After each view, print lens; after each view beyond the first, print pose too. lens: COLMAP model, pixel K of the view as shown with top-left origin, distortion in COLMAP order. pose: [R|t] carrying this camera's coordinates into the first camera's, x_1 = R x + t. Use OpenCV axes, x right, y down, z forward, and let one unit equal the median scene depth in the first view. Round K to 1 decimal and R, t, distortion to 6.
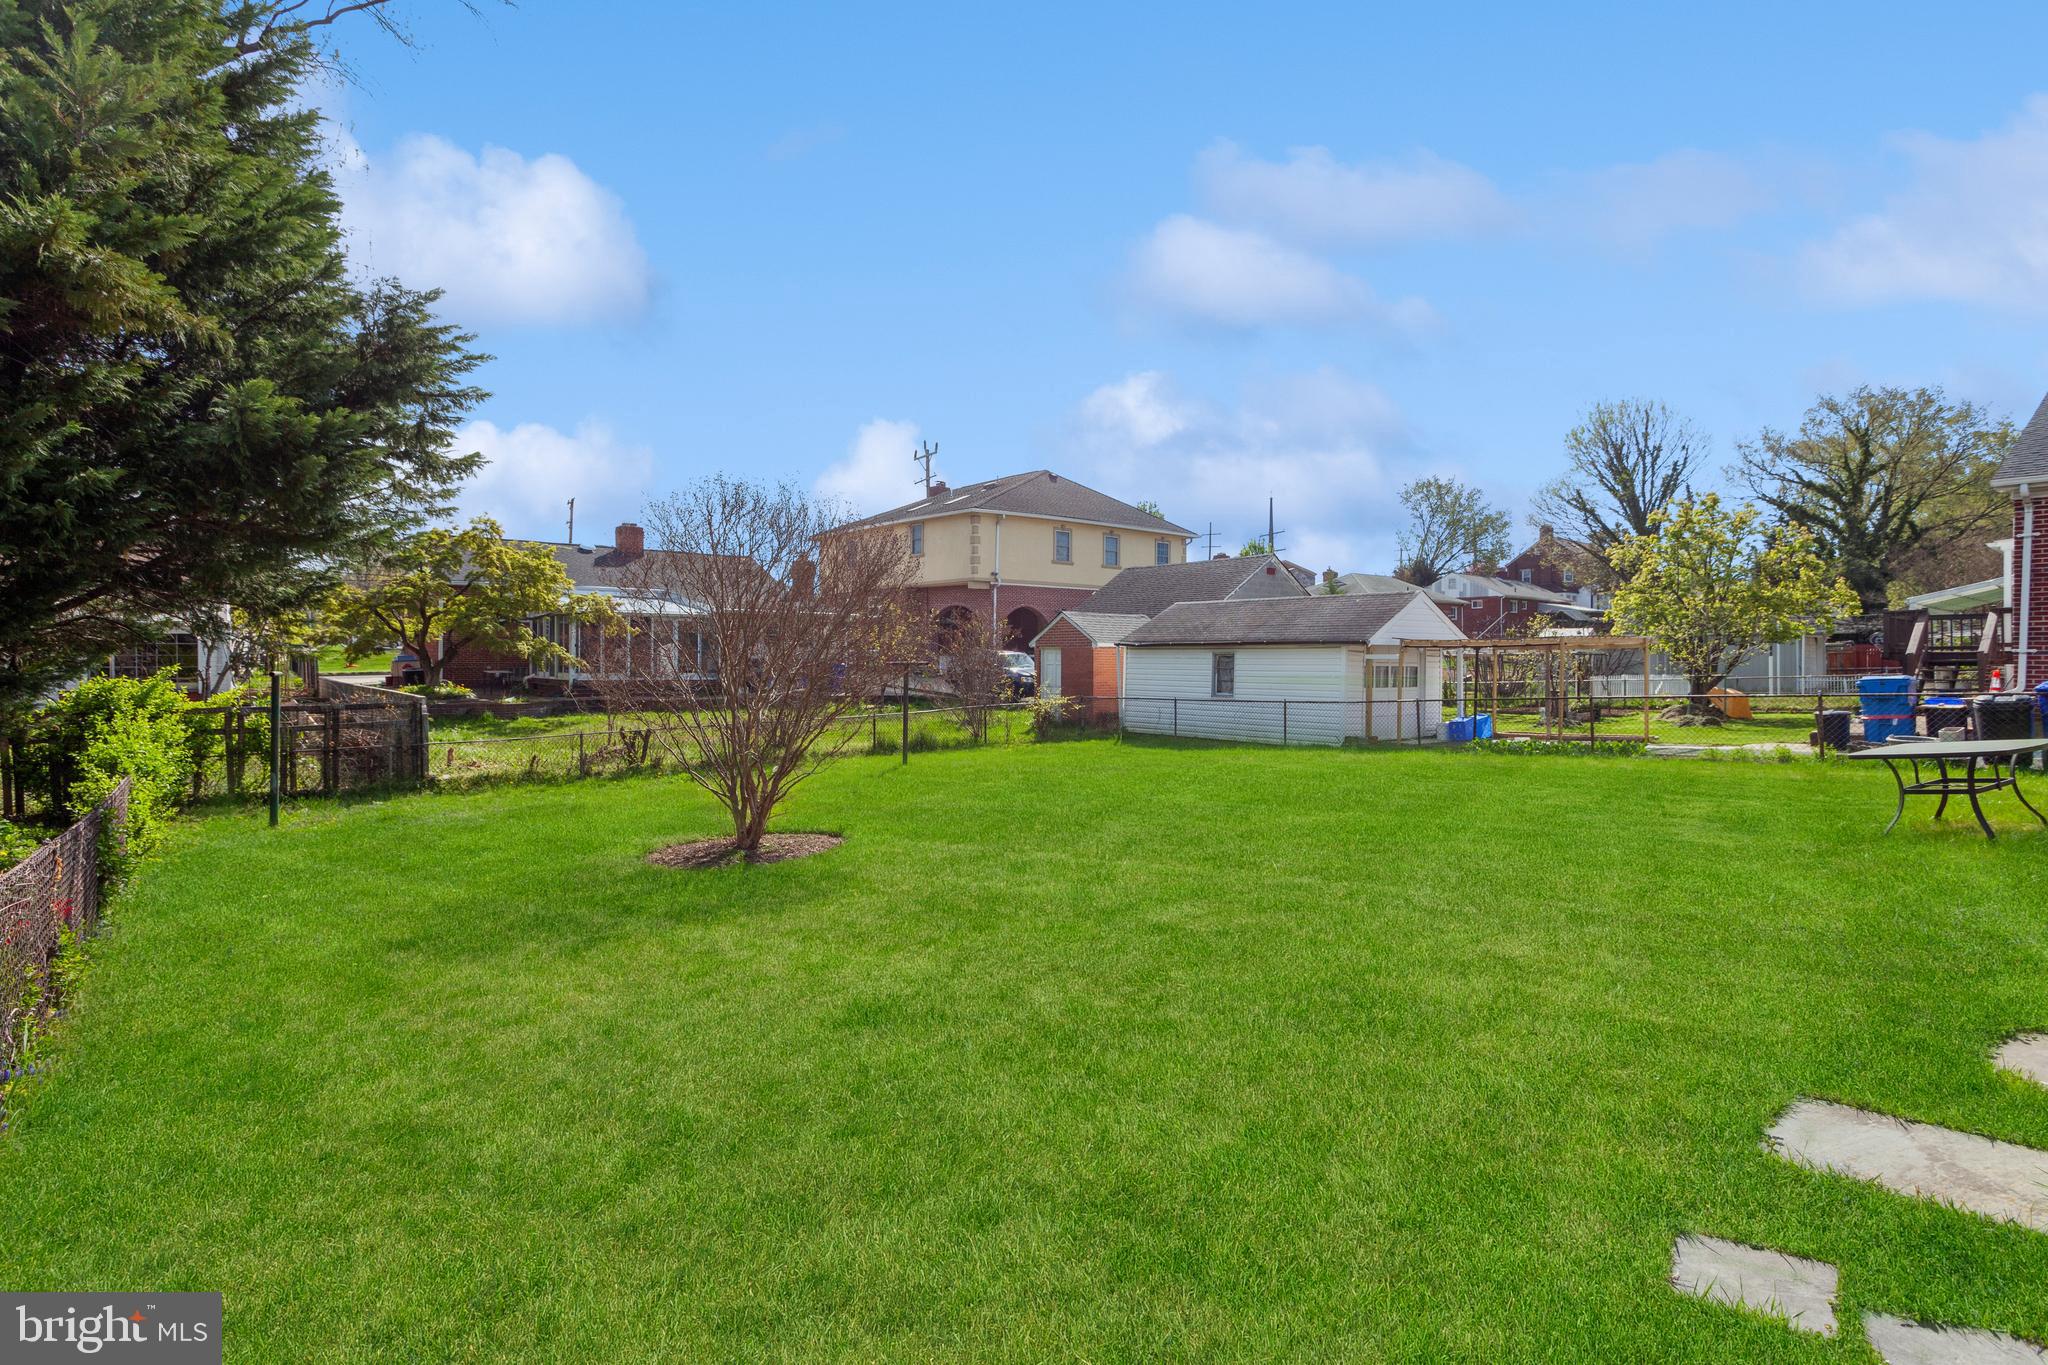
lens RADIAL K [[1040.9, 0, 1023.5], [0, 1040.9, 681.3], [0, 0, 1]] dist [0.000587, 0.000574]
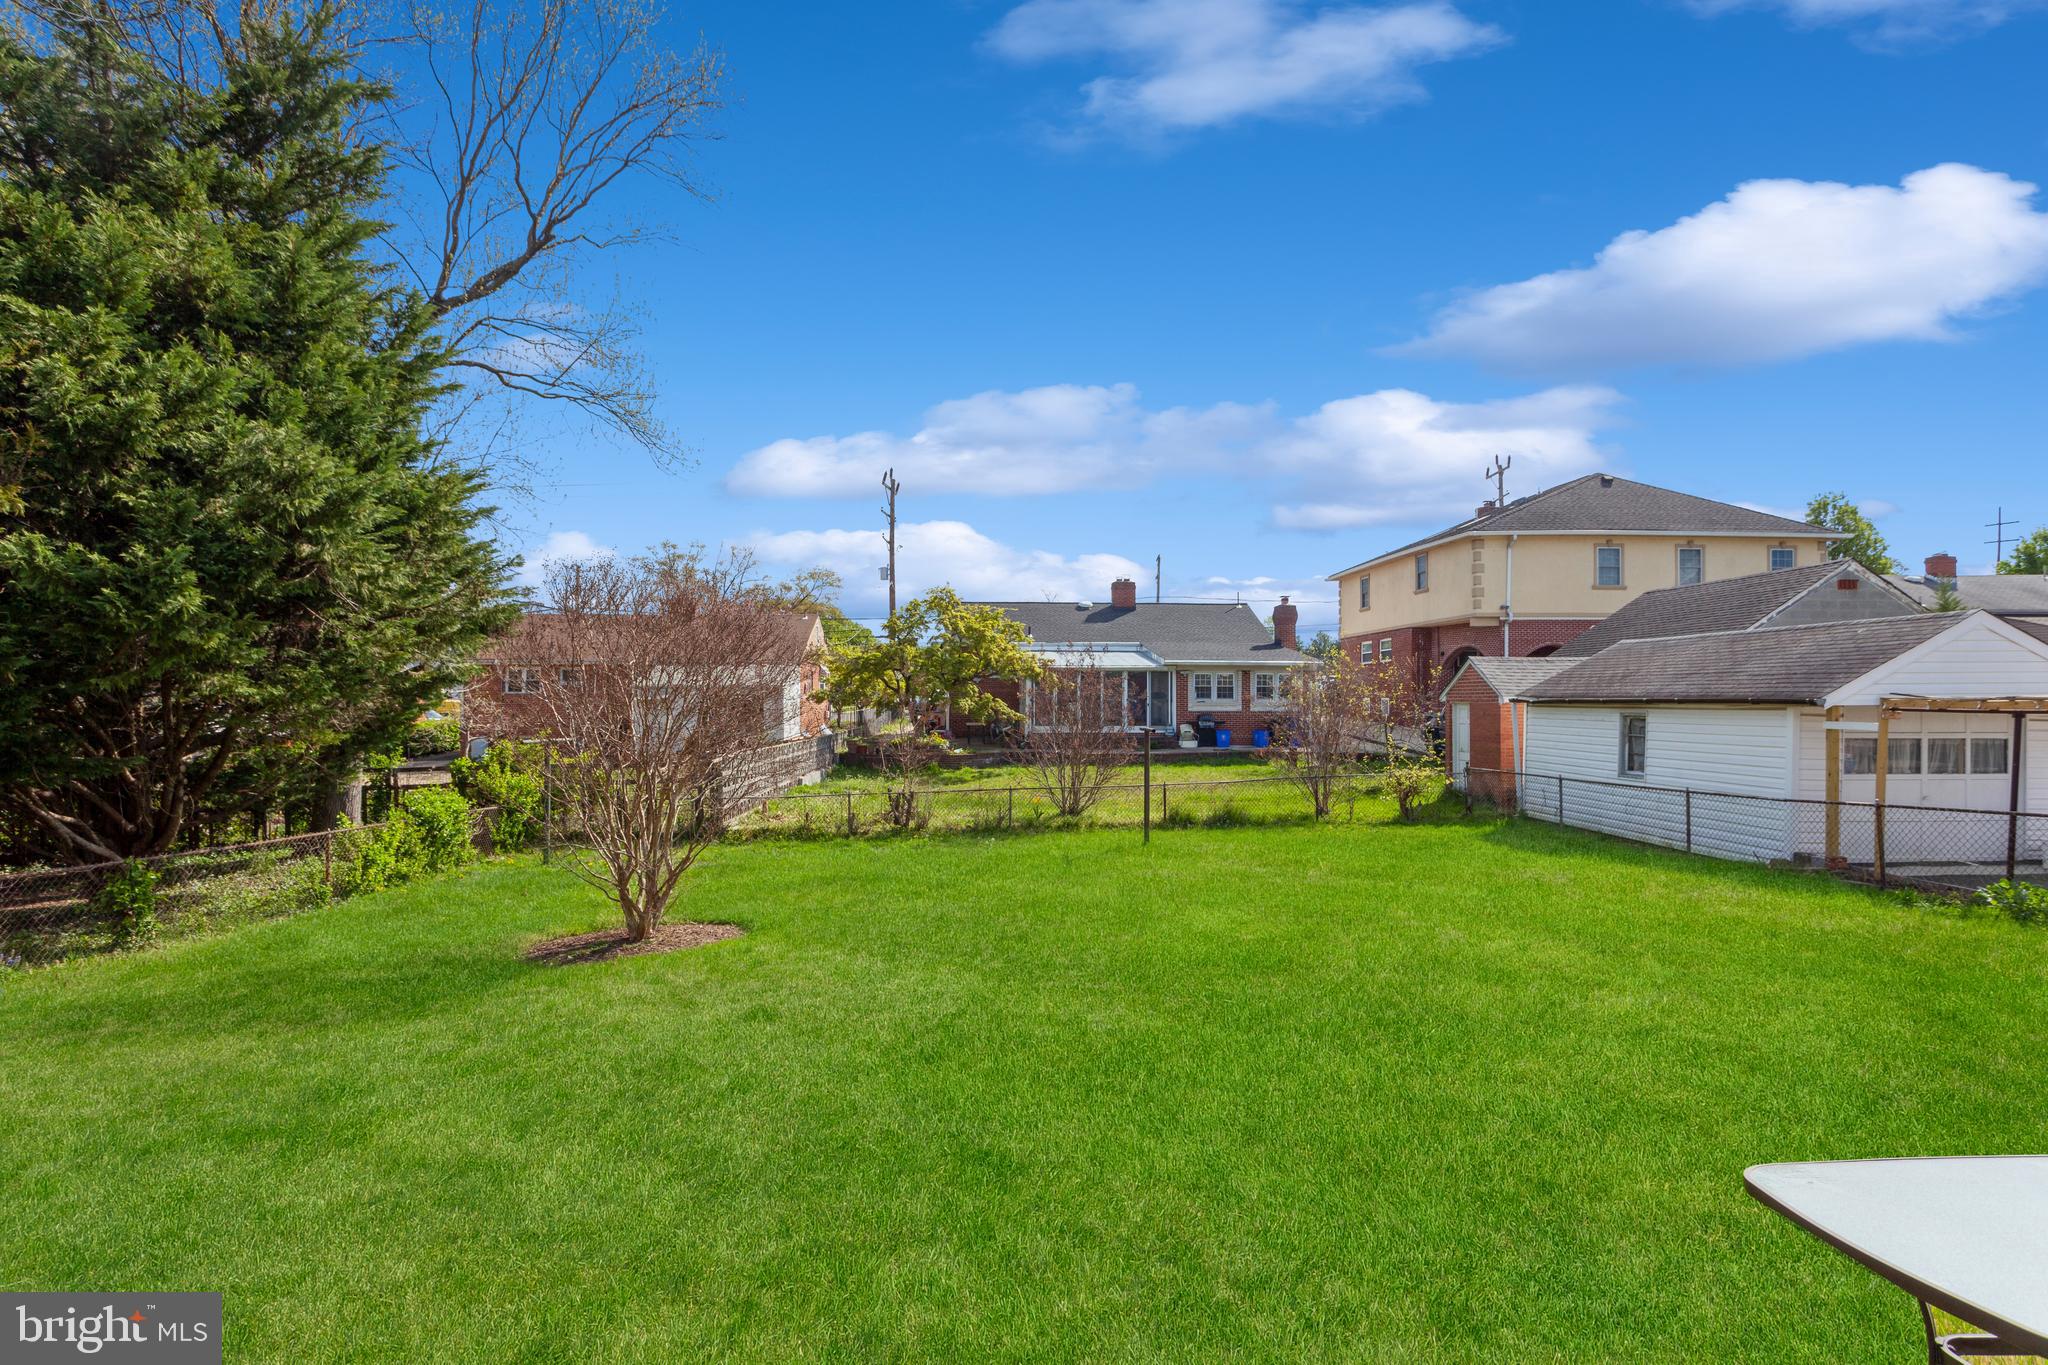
lens RADIAL K [[1040.9, 0, 1024.9], [0, 1040.9, 679.4], [0, 0, 1]] dist [0.000587, 0.000574]
pose [[0.806266, -0.016933, -0.591311, 0.254035], [-0.007035, 0.999245, -0.038208, -0.019275], [0.591511, 0.034965, 0.805538, 0.185248]]
